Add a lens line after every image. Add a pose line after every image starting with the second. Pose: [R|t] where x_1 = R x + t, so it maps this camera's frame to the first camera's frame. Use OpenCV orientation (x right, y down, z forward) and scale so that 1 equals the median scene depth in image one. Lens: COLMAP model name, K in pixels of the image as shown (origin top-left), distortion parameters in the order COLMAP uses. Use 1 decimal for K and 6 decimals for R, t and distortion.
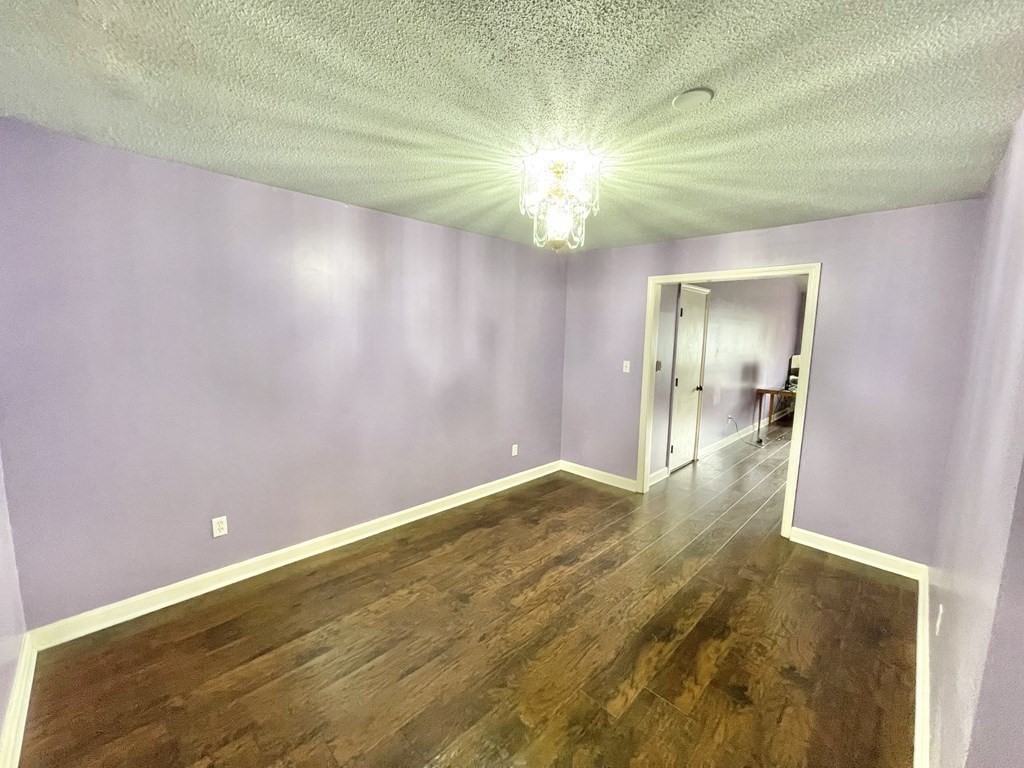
lens RADIAL K [[417.4, 0, 506.9], [0, 417.4, 386.0], [0, 0, 1]] dist [-0.008903, 0.001582]
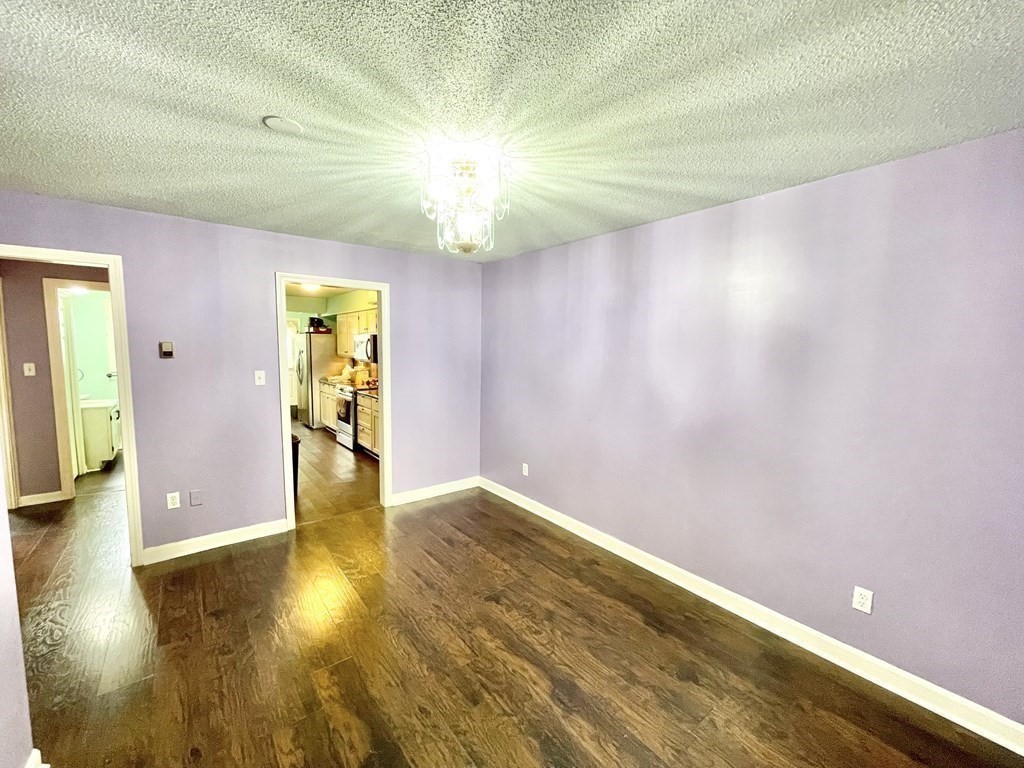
lens RADIAL K [[417.4, 0, 512.5], [0, 417.4, 385.2], [0, 0, 1]] dist [-0.008903, 0.001582]
pose [[-0.114177, 0.071811, -0.990862, 0.829011], [-0.147015, 0.985182, 0.088340, -0.110900], [0.982522, 0.155758, -0.101928, 0.994871]]
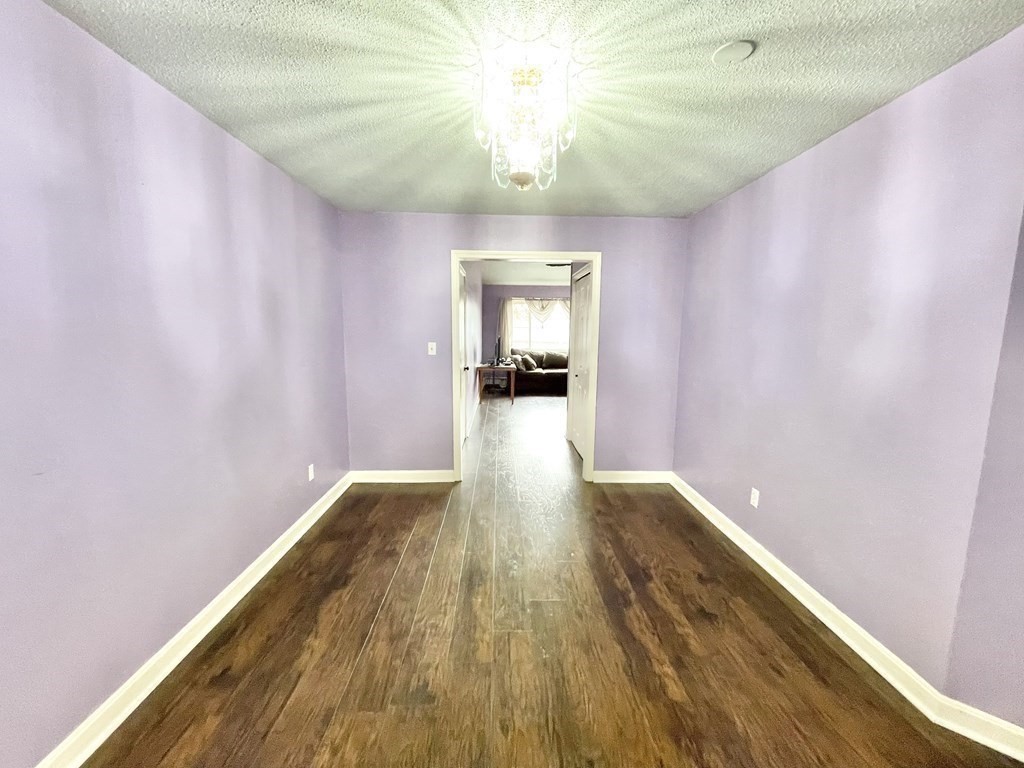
lens RADIAL K [[417.4, 0, 509.8], [0, 417.4, 383.3], [0, 0, 1]] dist [-0.008903, 0.001582]
pose [[0.687305, -0.106138, 0.718573, -0.395967], [0.098564, 0.993744, 0.052508, -0.004058], [-0.719651, 0.034736, 0.693467, 0.397218]]
